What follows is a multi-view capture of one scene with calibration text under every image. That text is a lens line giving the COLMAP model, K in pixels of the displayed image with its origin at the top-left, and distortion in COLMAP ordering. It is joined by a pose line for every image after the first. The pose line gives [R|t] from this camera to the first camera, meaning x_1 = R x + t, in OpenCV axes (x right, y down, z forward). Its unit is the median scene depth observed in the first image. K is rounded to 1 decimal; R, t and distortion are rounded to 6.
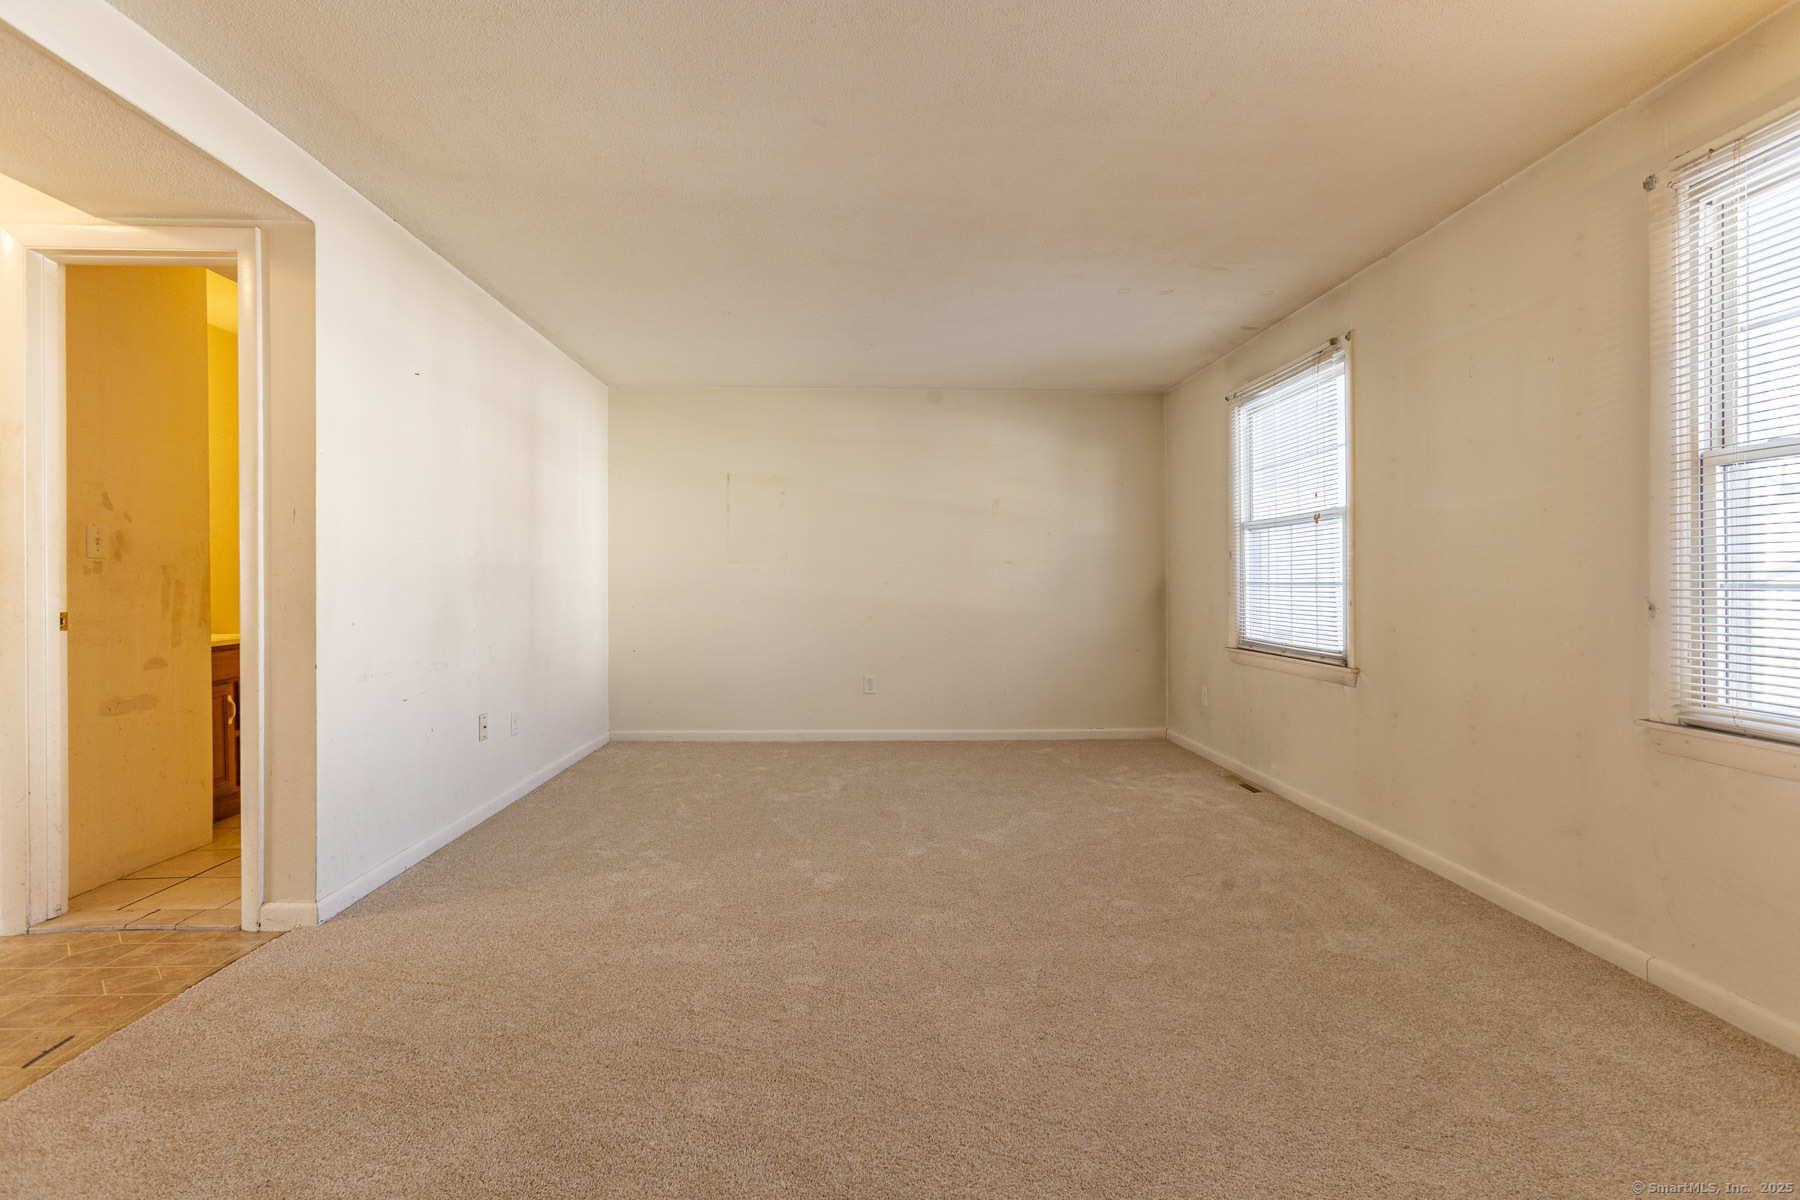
lens RADIAL K [[841.3, 0, 905.6], [0, 841.3, 584.9], [0, 0, 1]] dist [-0.013961, 0.009035]
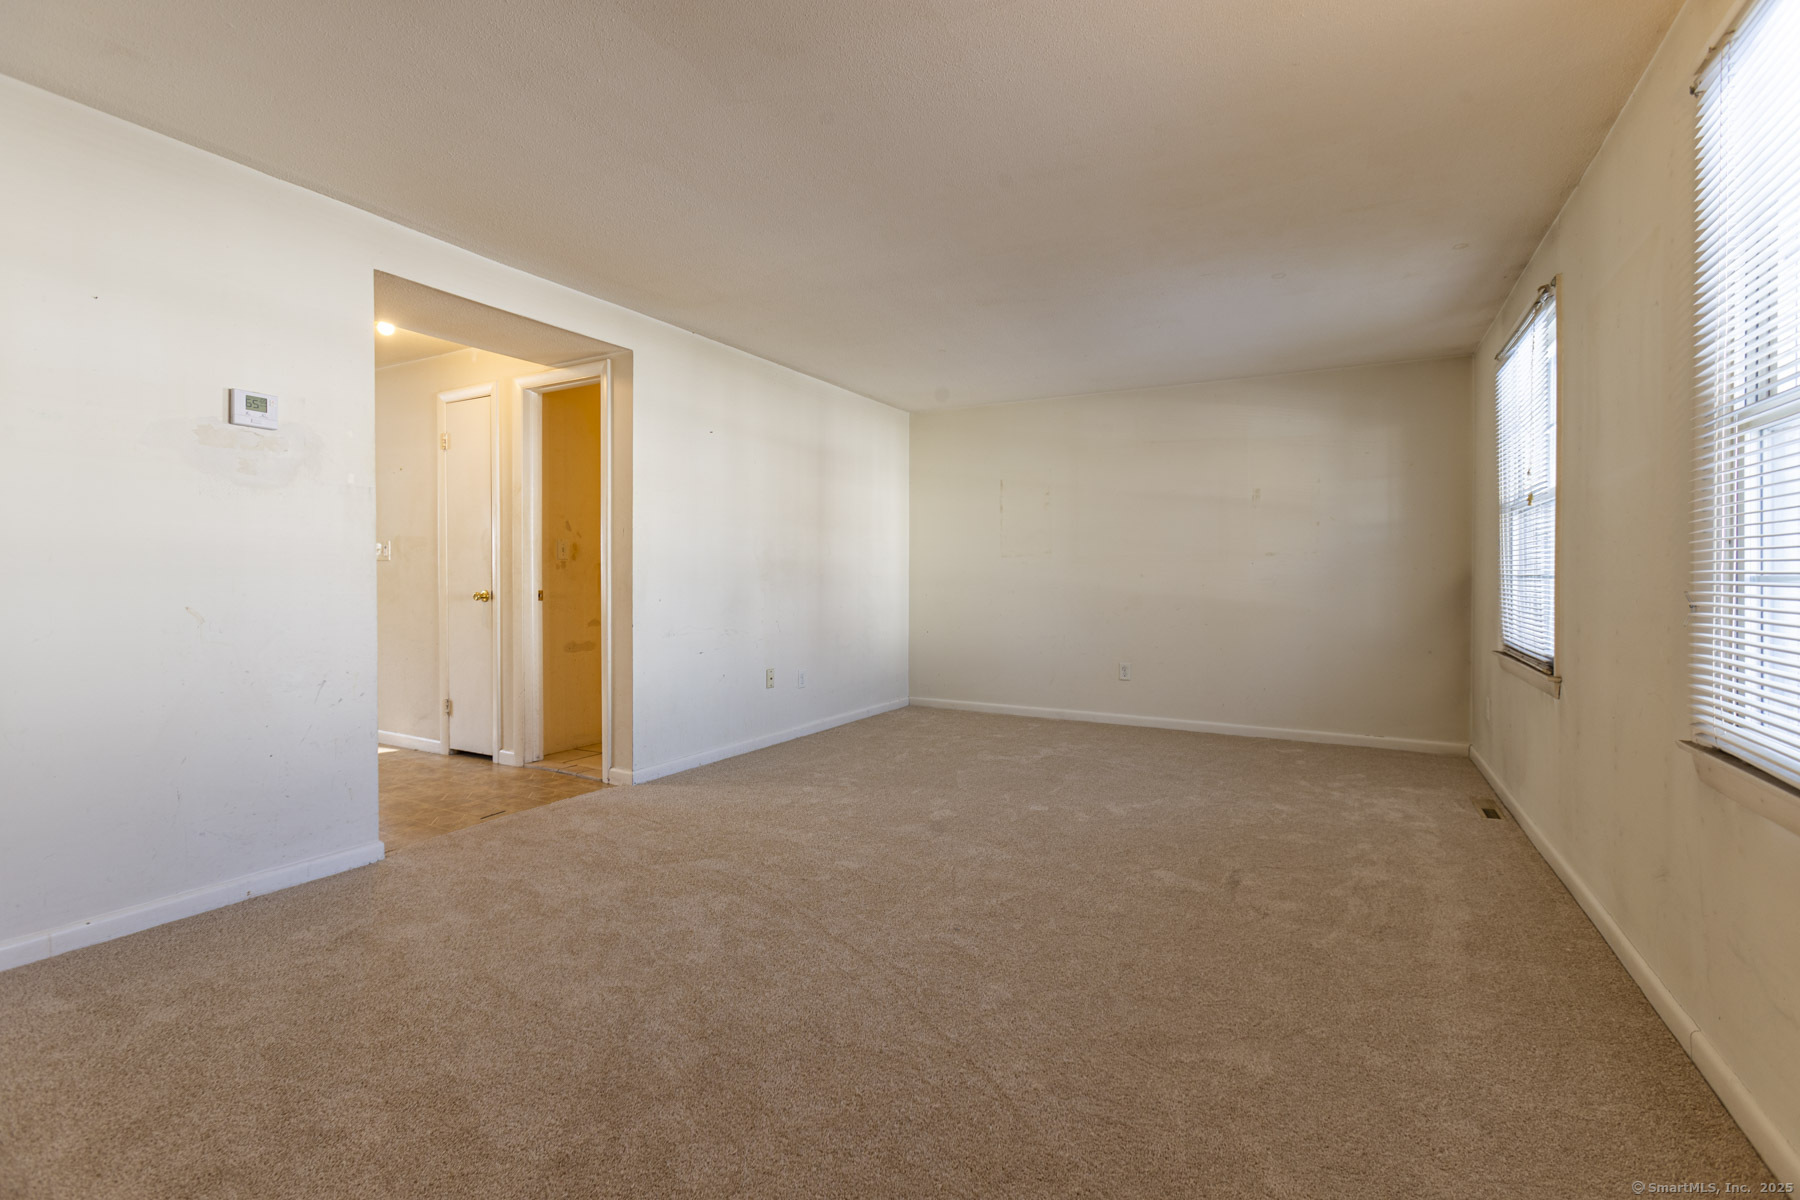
lens RADIAL K [[841.3, 0, 875.1], [0, 841.3, 587.1], [0, 0, 1]] dist [-0.013961, 0.009035]
pose [[0.839549, 0.009289, -0.543204, 0.491010], [-0.003203, 0.999921, 0.012149, 0.001441], [0.543274, -0.008460, 0.839513, -0.092580]]
